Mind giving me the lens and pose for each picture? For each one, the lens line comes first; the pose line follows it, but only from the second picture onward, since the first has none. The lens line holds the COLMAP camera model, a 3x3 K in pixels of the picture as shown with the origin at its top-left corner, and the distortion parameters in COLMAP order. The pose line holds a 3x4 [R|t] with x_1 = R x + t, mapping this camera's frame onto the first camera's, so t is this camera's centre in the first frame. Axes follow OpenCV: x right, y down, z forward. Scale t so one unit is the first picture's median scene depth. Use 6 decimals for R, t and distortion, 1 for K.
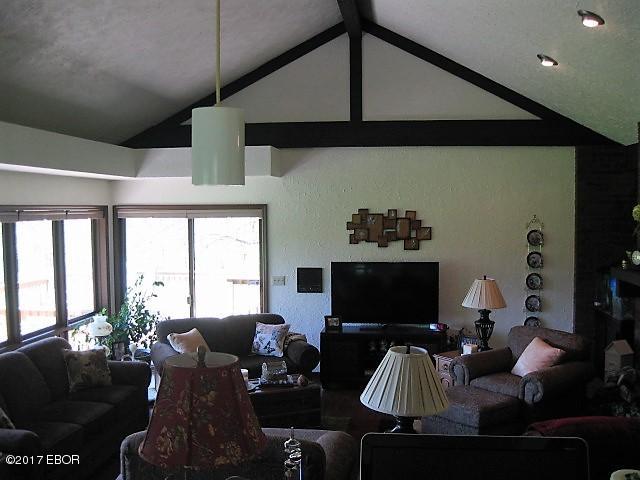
lens RADIAL K [[654.1, 0, 320.0], [0, 654.1, 240.0], [0, 0, 1]] dist [-0.114509, 0.027844]
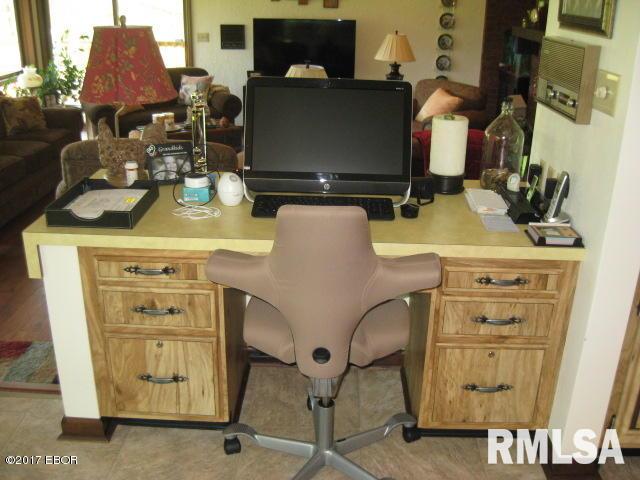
lens RADIAL K [[654.1, 0, 320.0], [0, 654.1, 240.0], [0, 0, 1]] dist [-0.114509, 0.027844]
pose [[0.994949, -0.013378, 0.099487, 0.018286], [-0.019028, 0.947980, 0.317761, 0.044607], [-0.098563, -0.318049, 0.942937, -0.091634]]
